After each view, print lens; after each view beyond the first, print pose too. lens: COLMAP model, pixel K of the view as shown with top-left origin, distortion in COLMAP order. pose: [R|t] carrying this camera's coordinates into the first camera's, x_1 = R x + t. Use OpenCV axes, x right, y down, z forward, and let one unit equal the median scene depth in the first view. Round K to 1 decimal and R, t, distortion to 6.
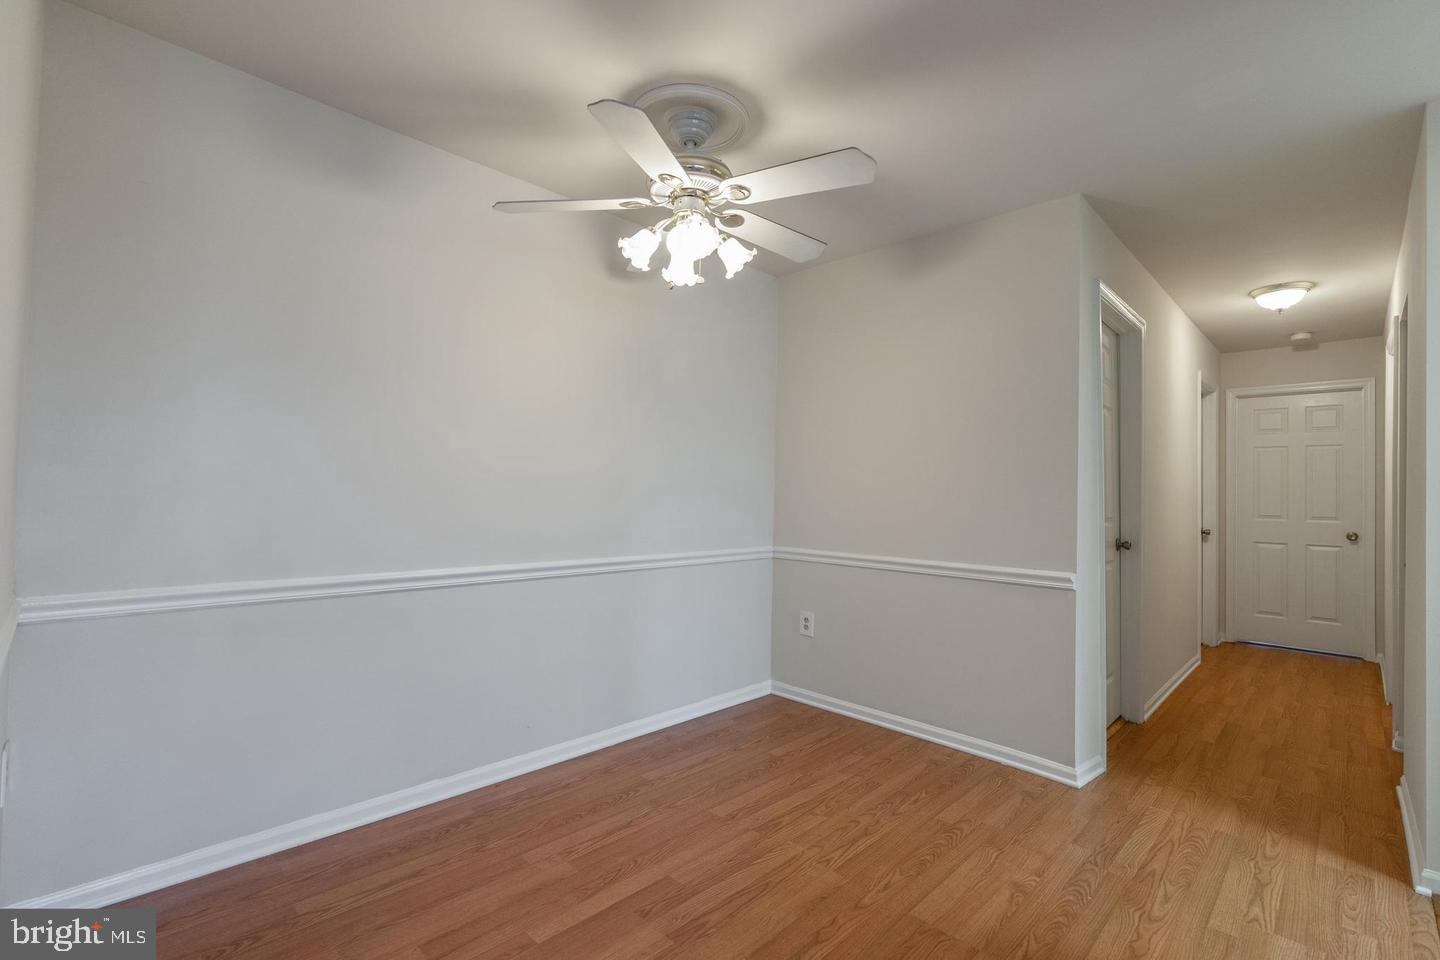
lens RADIAL K [[657.8, 0, 715.3], [0, 657.8, 492.0], [0, 0, 1]] dist [-0.000194, 0.000933]
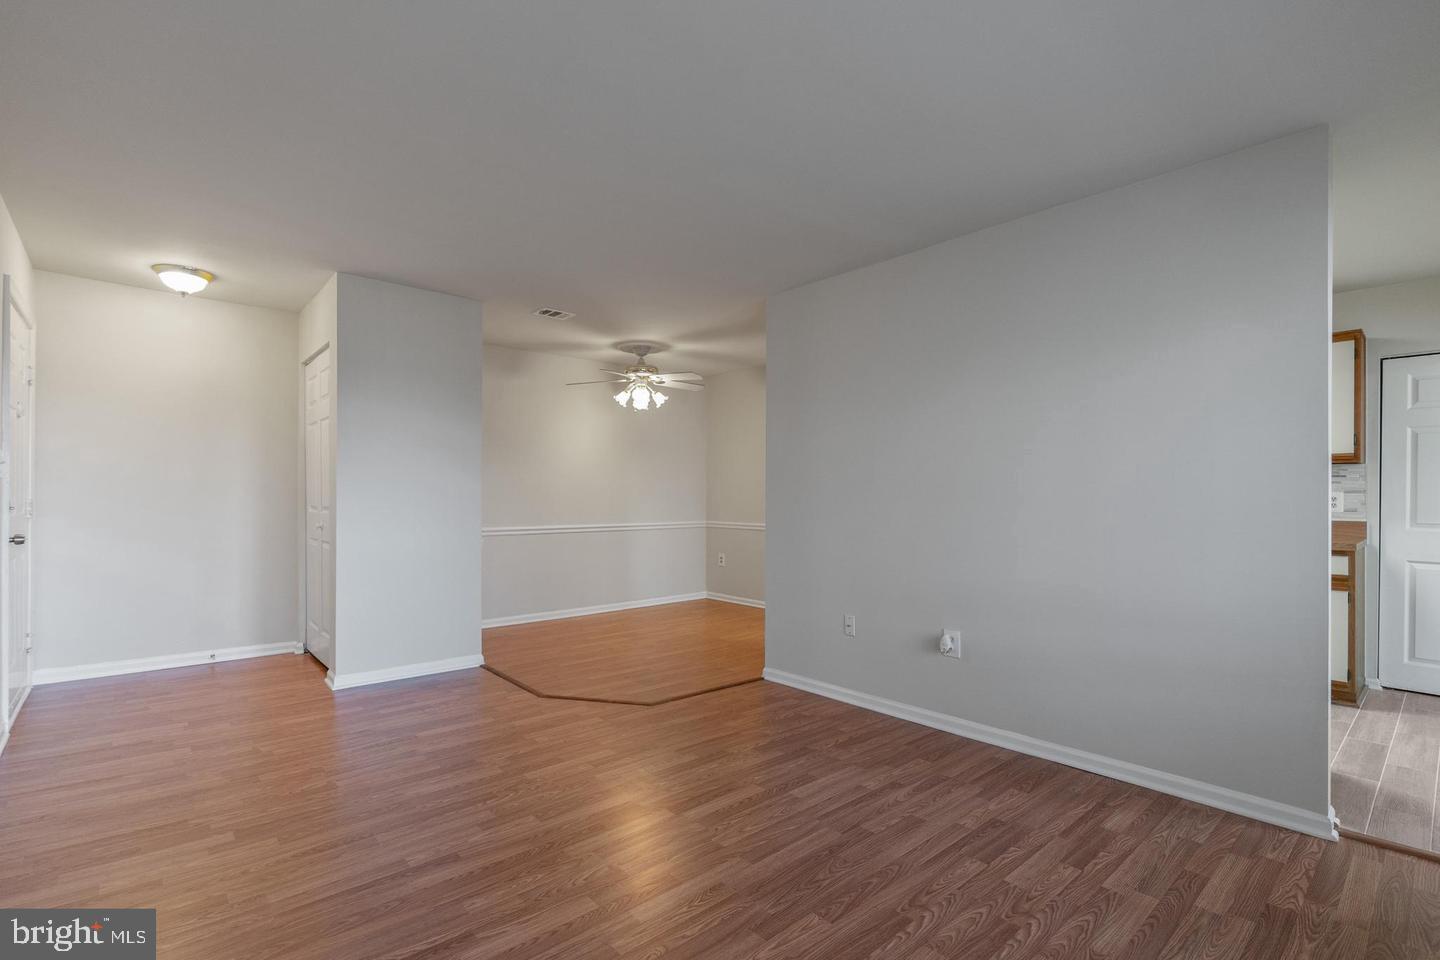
lens RADIAL K [[657.8, 0, 715.3], [0, 657.8, 492.0], [0, 0, 1]] dist [-0.000194, 0.000933]
pose [[0.997167, -0.017477, -0.073166, 0.404613], [0.016710, 0.999799, -0.011079, 0.030191], [0.073345, 0.009825, 0.997258, -1.446304]]
